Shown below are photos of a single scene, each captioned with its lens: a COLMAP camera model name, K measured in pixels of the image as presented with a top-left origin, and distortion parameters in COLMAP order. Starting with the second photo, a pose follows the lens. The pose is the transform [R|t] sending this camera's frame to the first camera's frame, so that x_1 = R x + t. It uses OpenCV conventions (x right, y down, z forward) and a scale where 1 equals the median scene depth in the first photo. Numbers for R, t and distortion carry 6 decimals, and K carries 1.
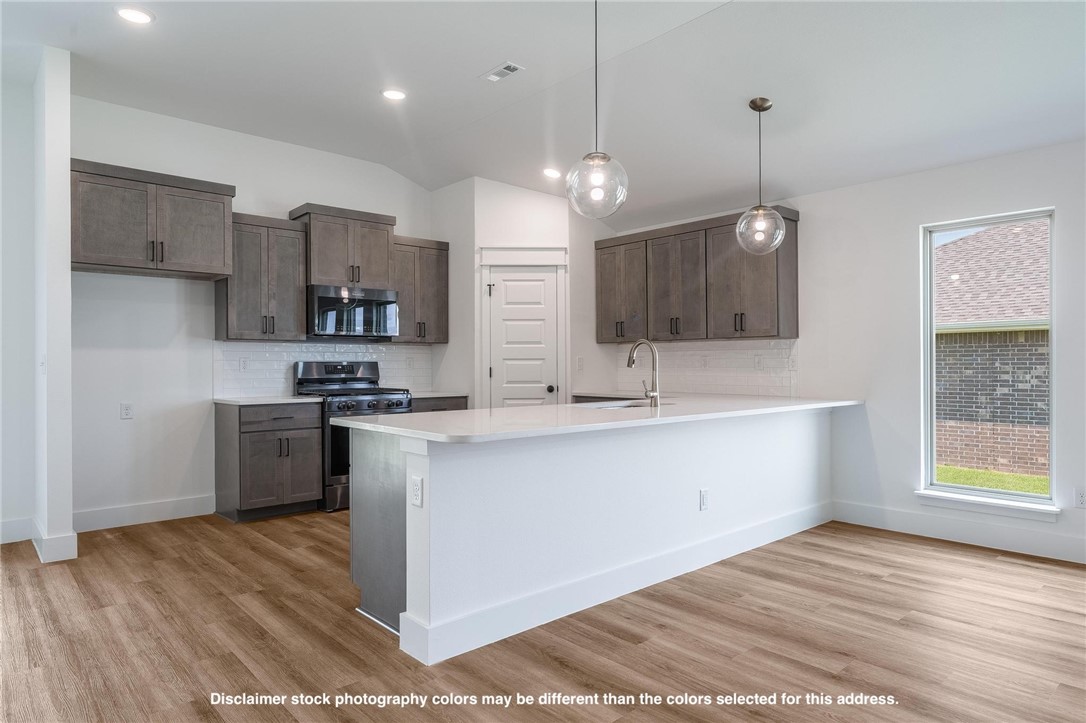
lens RADIAL K [[648.8, 0, 543.0], [0, 648.8, 361.5], [0, 0, 1]] dist [-0.000949, -0.000607]
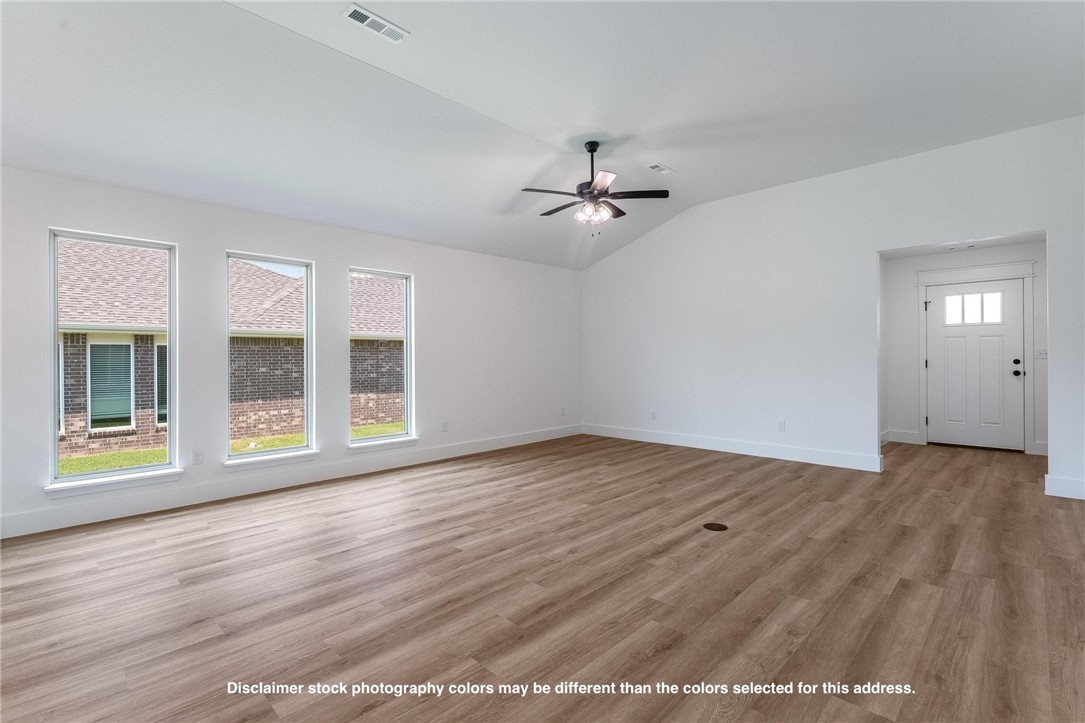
lens RADIAL K [[498.4, 0, 546.0], [0, 498.4, 357.4], [0, 0, 1]] dist [0.000966, -0.000168]
pose [[-0.066112, 0.004593, 0.997802, -0.229835], [0.003053, 0.999986, -0.004401, 0.001830], [-0.997808, 0.002755, -0.066125, 0.246323]]
